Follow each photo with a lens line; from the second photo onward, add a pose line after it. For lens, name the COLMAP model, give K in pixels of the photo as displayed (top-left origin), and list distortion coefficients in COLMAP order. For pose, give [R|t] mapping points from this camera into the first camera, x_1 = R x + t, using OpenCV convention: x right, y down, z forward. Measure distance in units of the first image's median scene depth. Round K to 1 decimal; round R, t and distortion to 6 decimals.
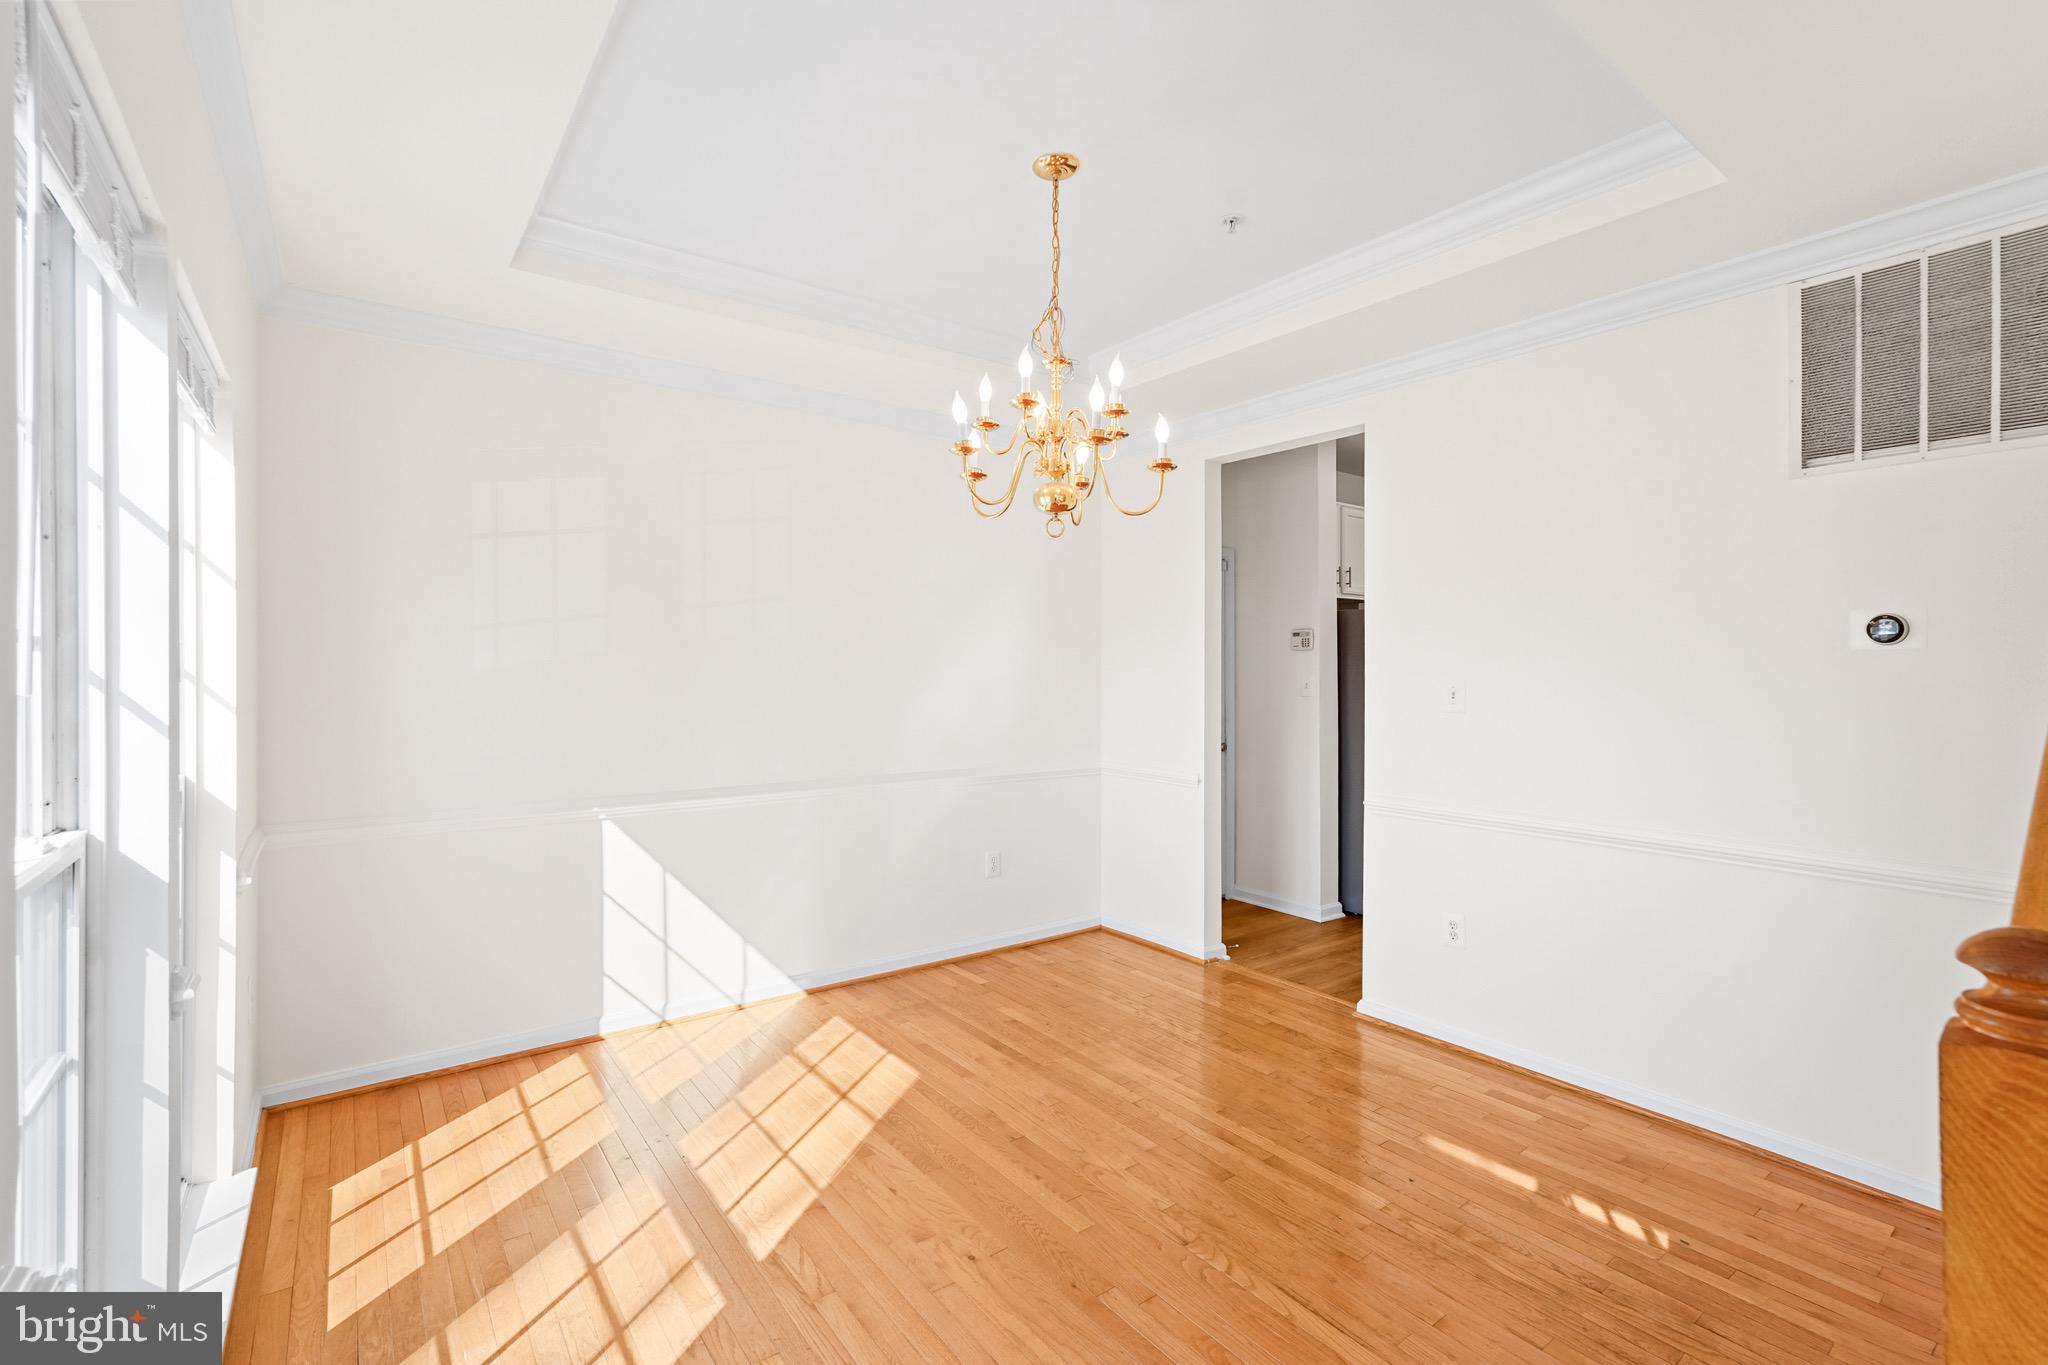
lens RADIAL K [[910.2, 0, 1038.0], [0, 910.2, 681.1], [0, 0, 1]] dist [-0.000021, 0.001249]
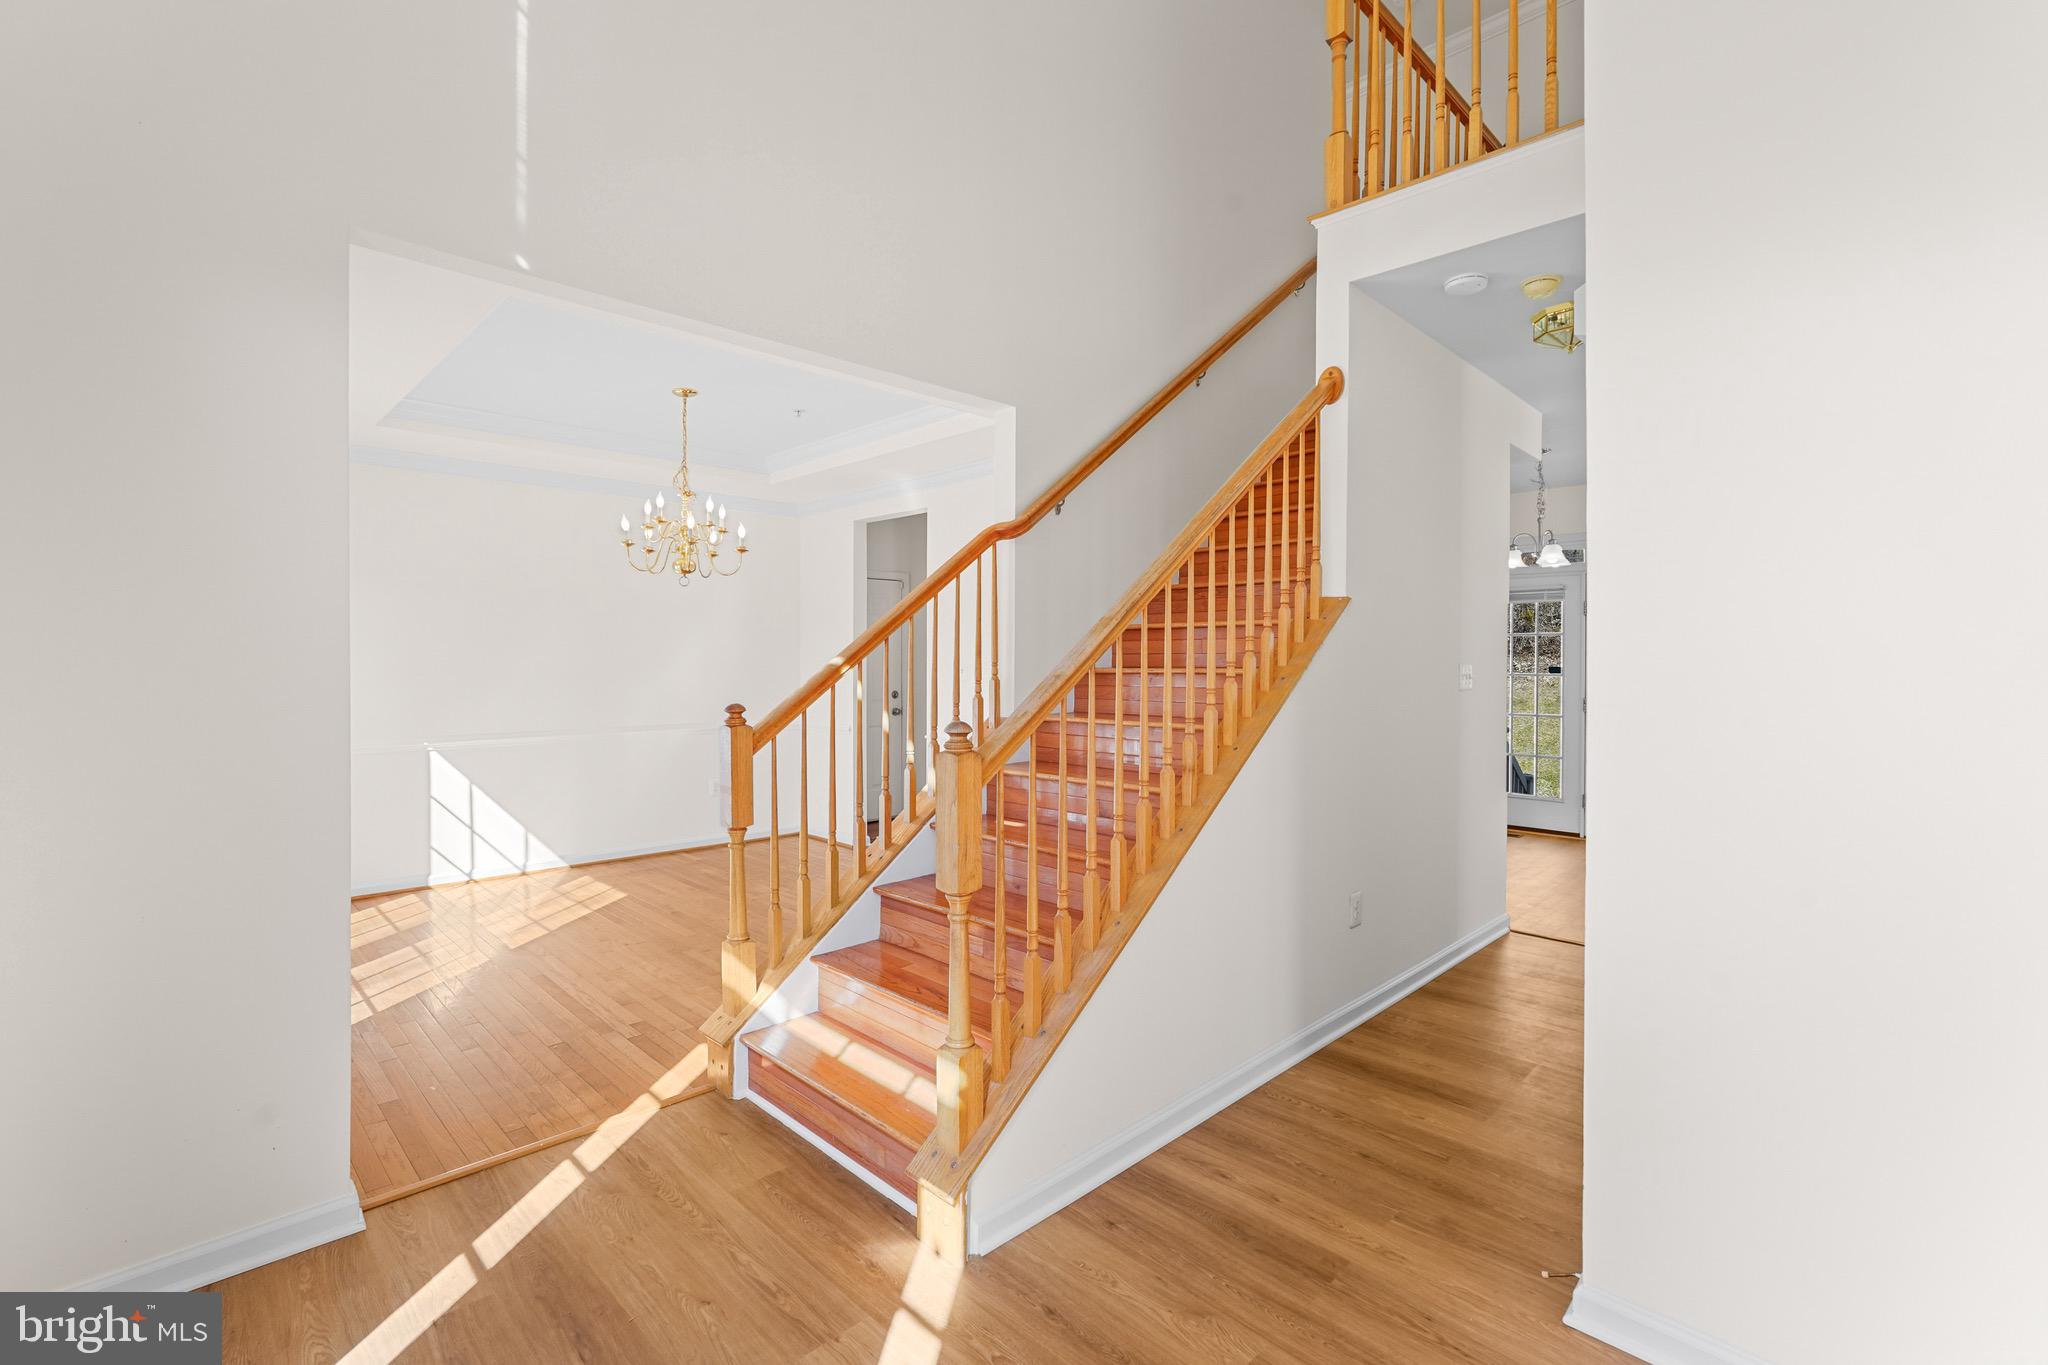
lens RADIAL K [[910.2, 0, 1023.5], [0, 910.2, 667.7], [0, 0, 1]] dist [-0.000021, 0.001249]
pose [[0.990635, -0.012317, 0.135977, 0.466823], [0.014184, 0.999818, -0.012772, 0.048668], [-0.135795, 0.014581, 0.990630, -1.001735]]
